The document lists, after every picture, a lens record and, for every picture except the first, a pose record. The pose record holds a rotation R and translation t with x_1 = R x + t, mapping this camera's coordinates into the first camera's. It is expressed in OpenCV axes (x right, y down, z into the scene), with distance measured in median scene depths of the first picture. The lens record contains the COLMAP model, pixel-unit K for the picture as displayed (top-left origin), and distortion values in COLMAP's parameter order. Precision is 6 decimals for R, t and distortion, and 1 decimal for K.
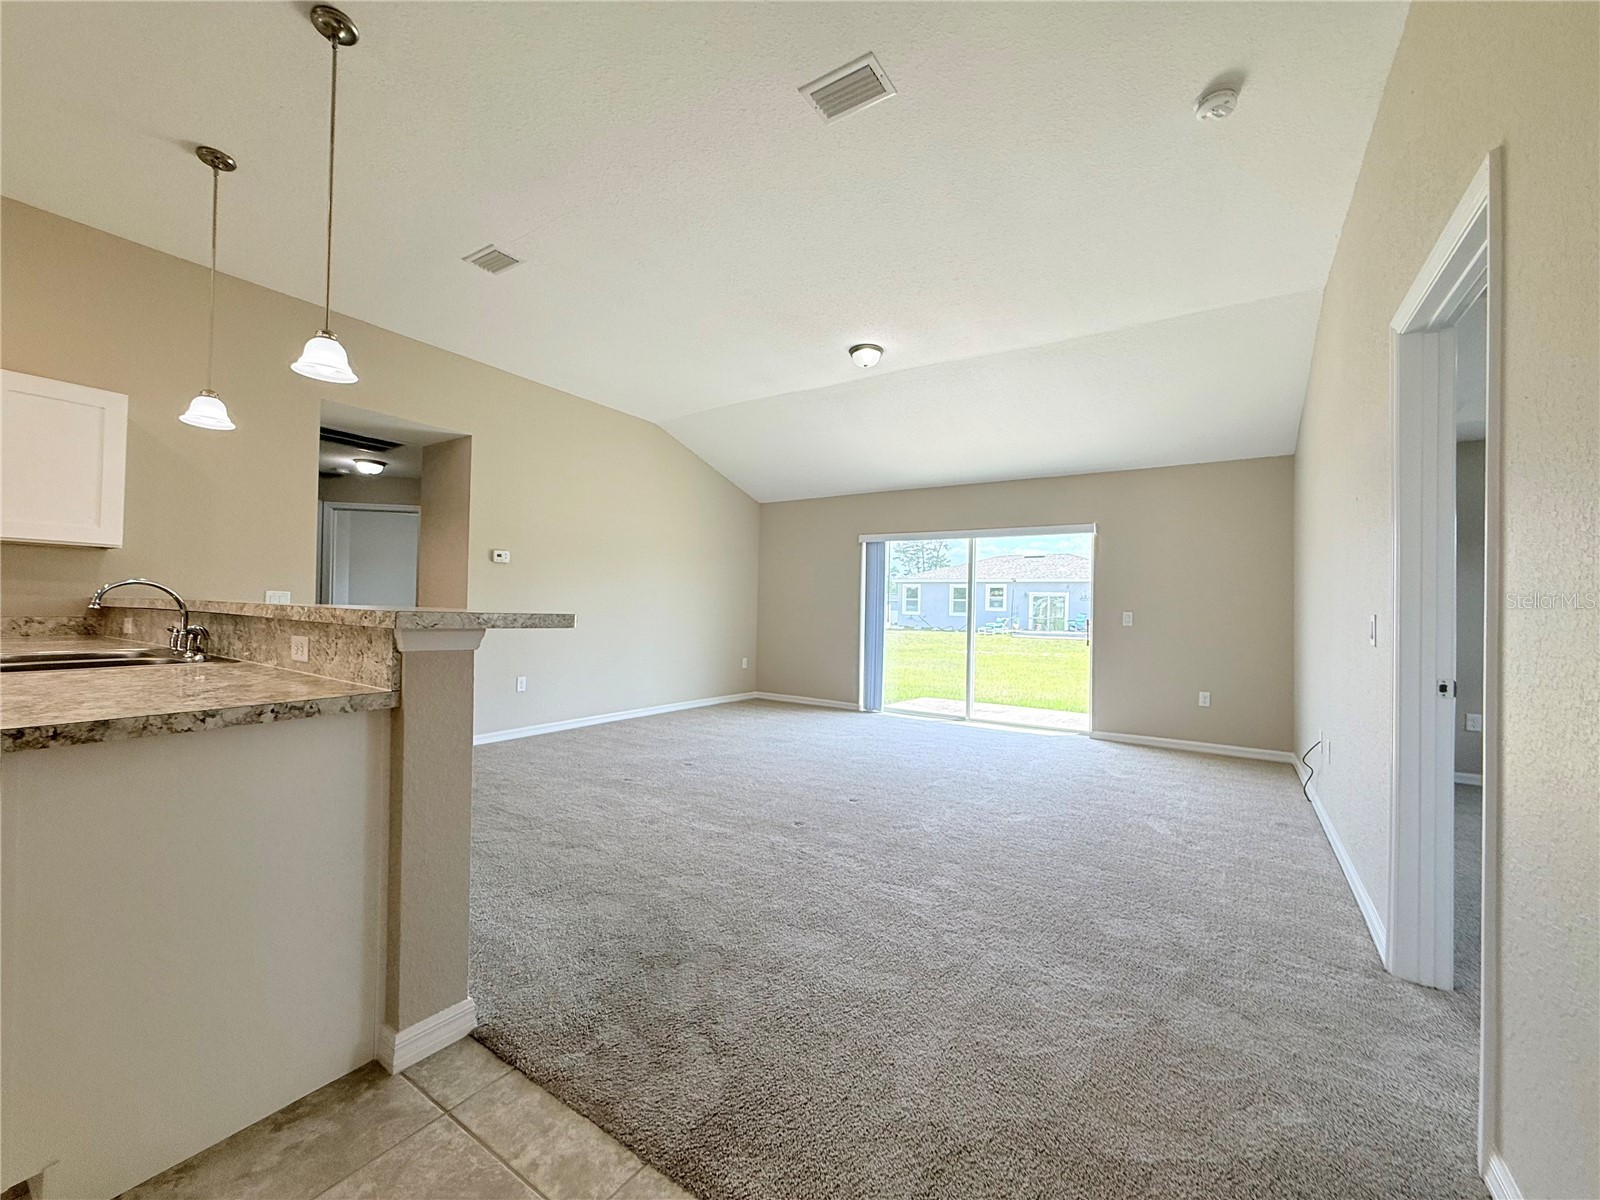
lens RADIAL K [[638.6, 0, 797.8], [0, 638.6, 600.1], [0, 0, 1]] dist [0.001529, -0.000618]
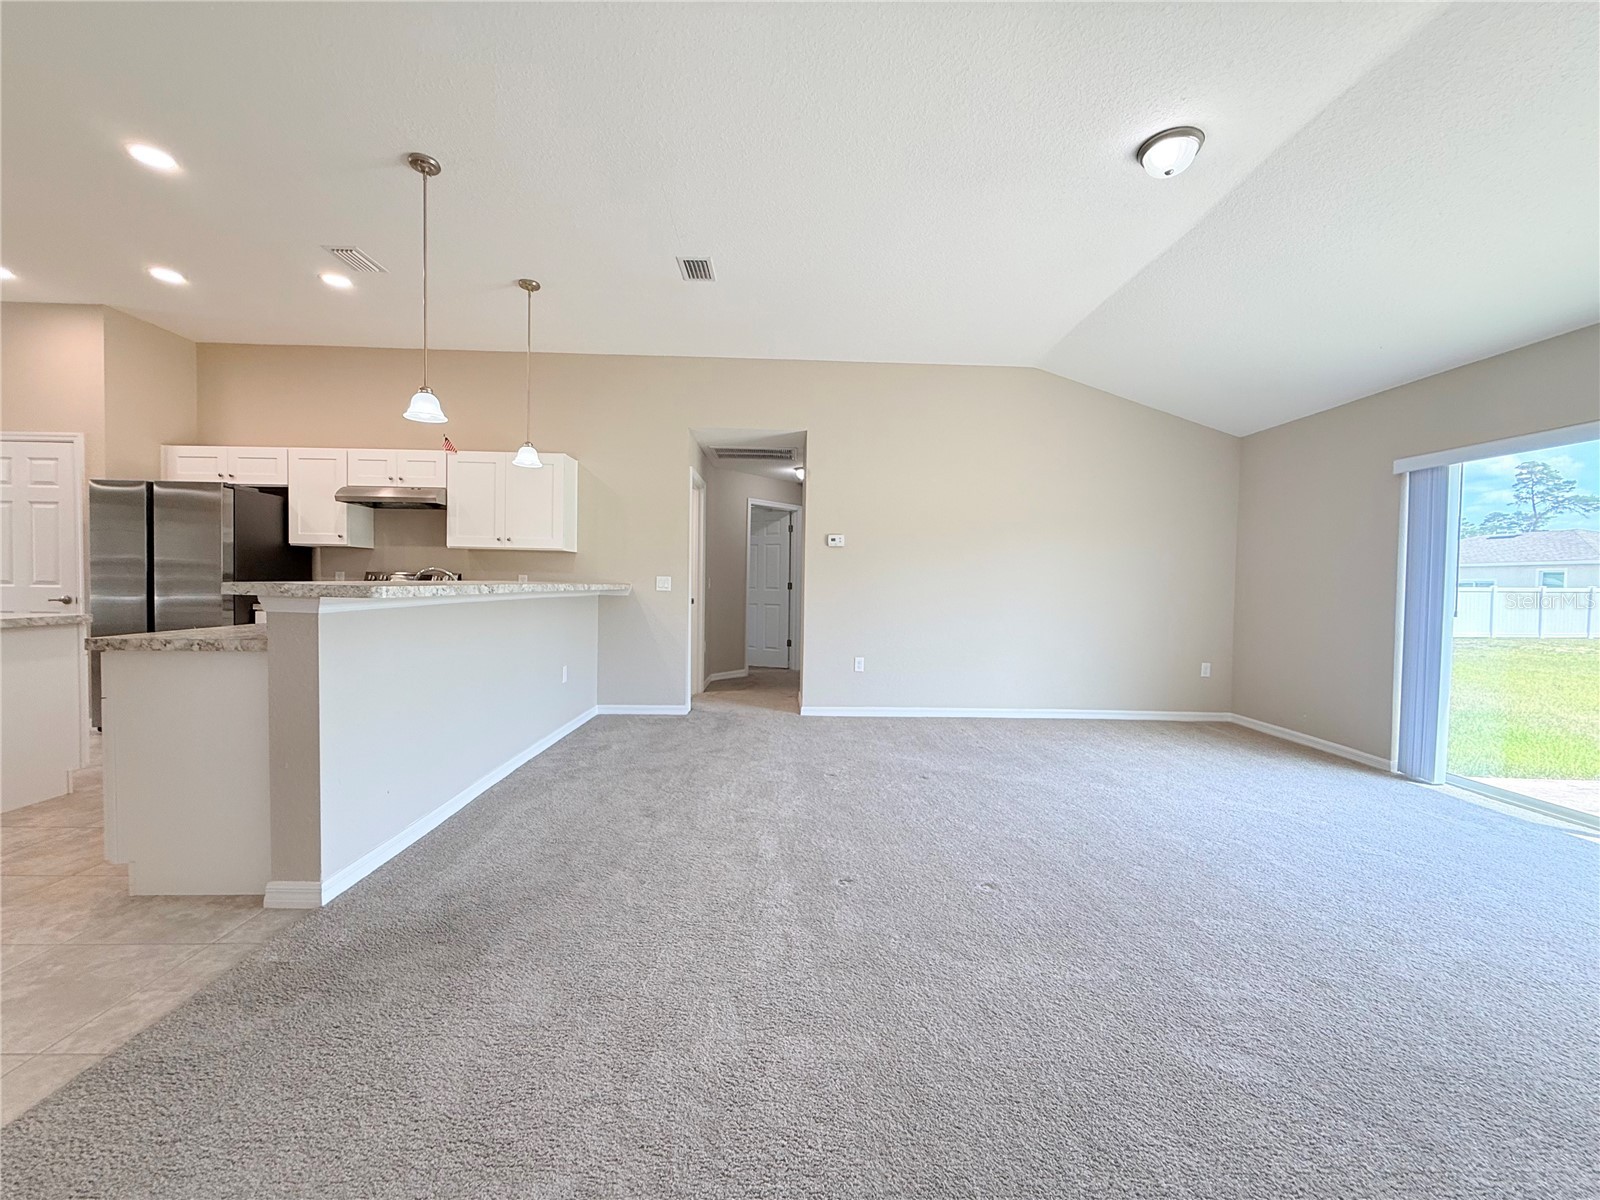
lens RADIAL K [[639.5, 0, 795.4], [0, 639.5, 597.6], [0, 0, 1]] dist [-0.000453, -0.000202]
pose [[0.573449, 0.007259, -0.819209, 0.666480], [0.005794, 0.999900, 0.012916, 0.021187], [0.819221, -0.012153, 0.573349, 0.639675]]
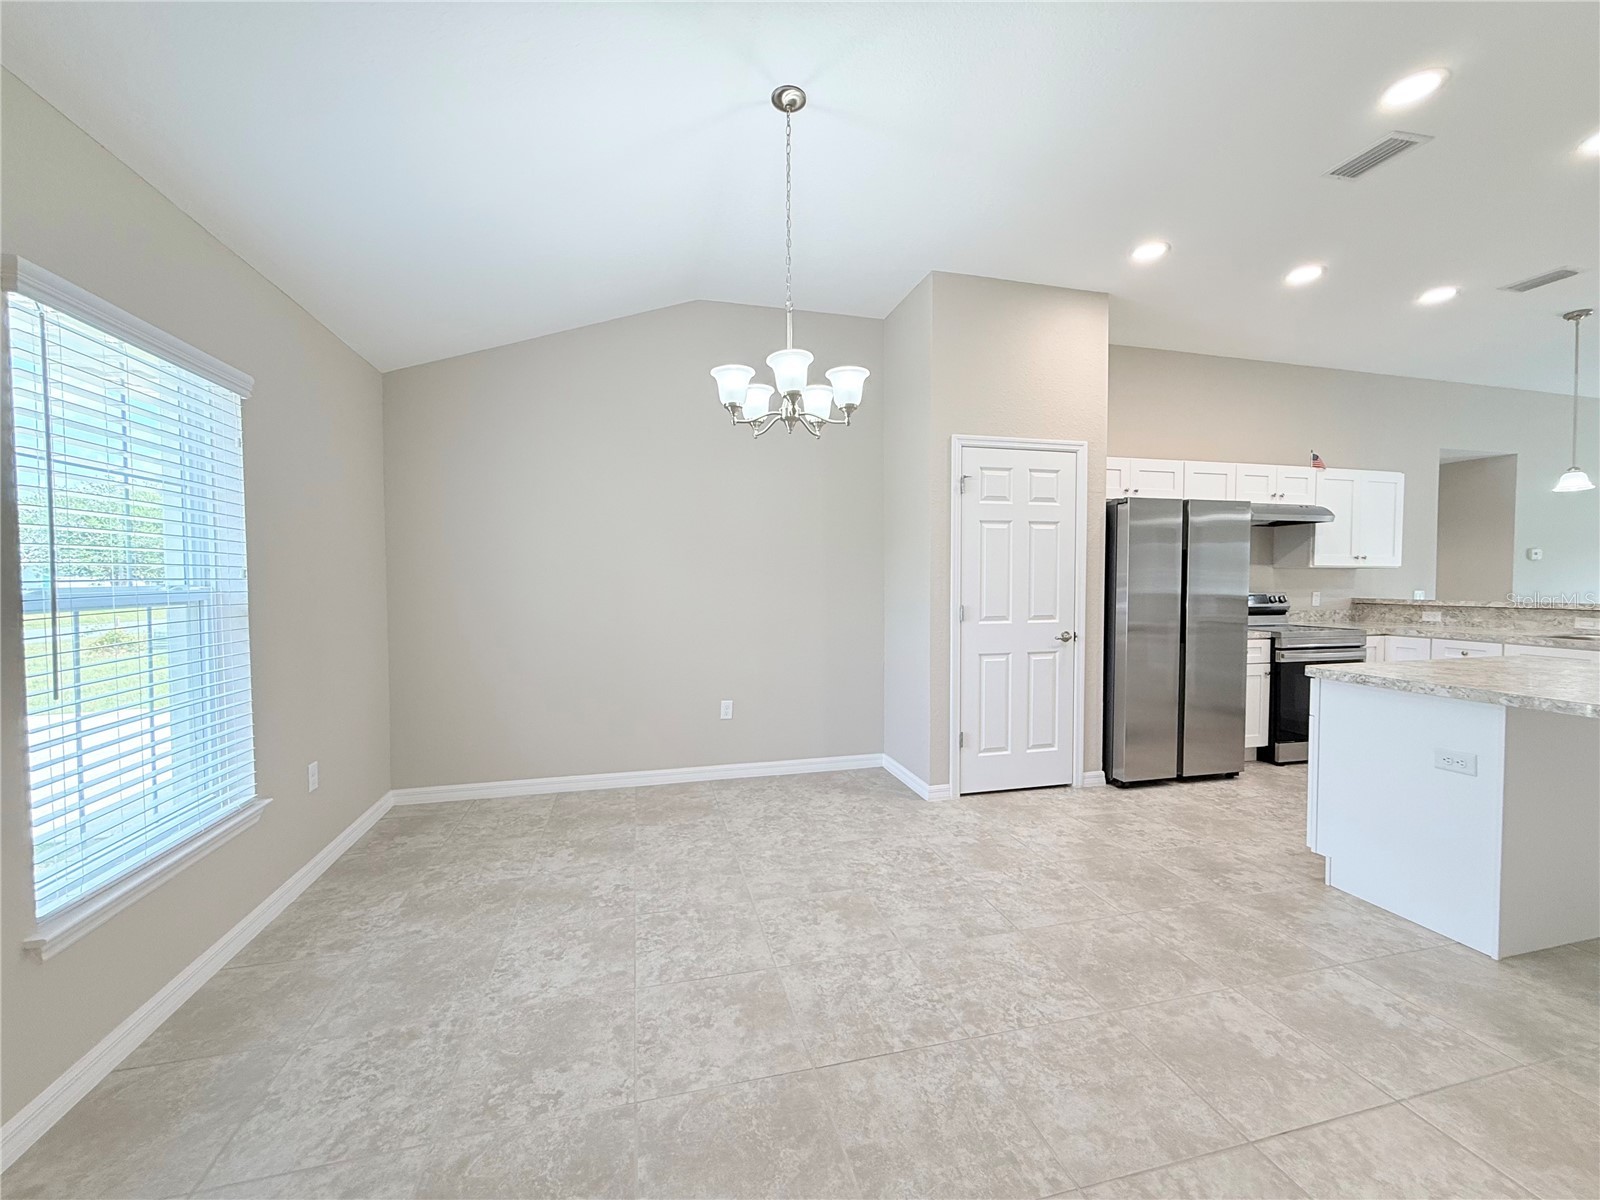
lens RADIAL K [[639.5, 0, 795.4], [0, 639.5, 597.6], [0, 0, 1]] dist [-0.000453, -0.000202]
pose [[0.740983, -0.003381, -0.671516, -1.270324], [0.026078, 0.999378, 0.023744, -0.098299], [0.671018, -0.035105, 0.740610, -1.411319]]
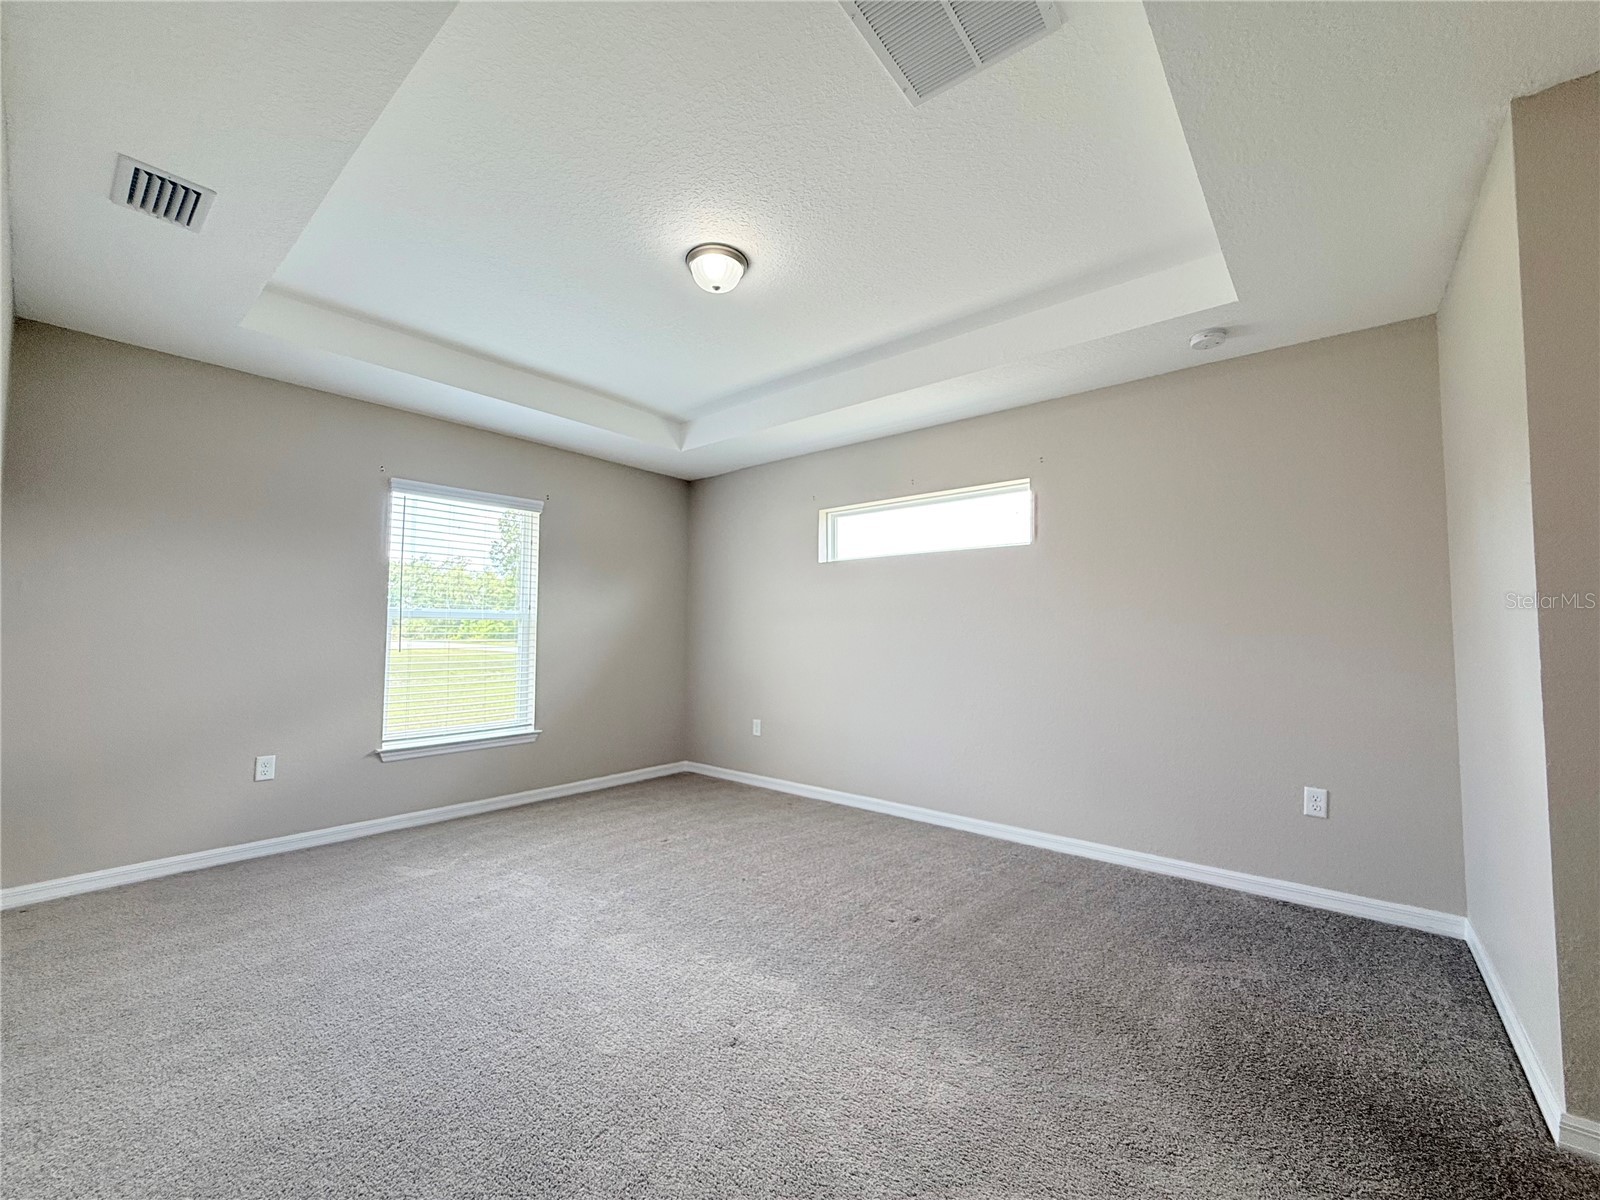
lens RADIAL K [[638.6, 0, 797.8], [0, 638.6, 600.1], [0, 0, 1]] dist [0.001529, -0.000618]
pose [[-0.110221, -0.069931, -0.991444, -0.907156], [0.001345, 0.997510, -0.070508, -0.036250], [0.993906, -0.009105, -0.109852, -0.474686]]
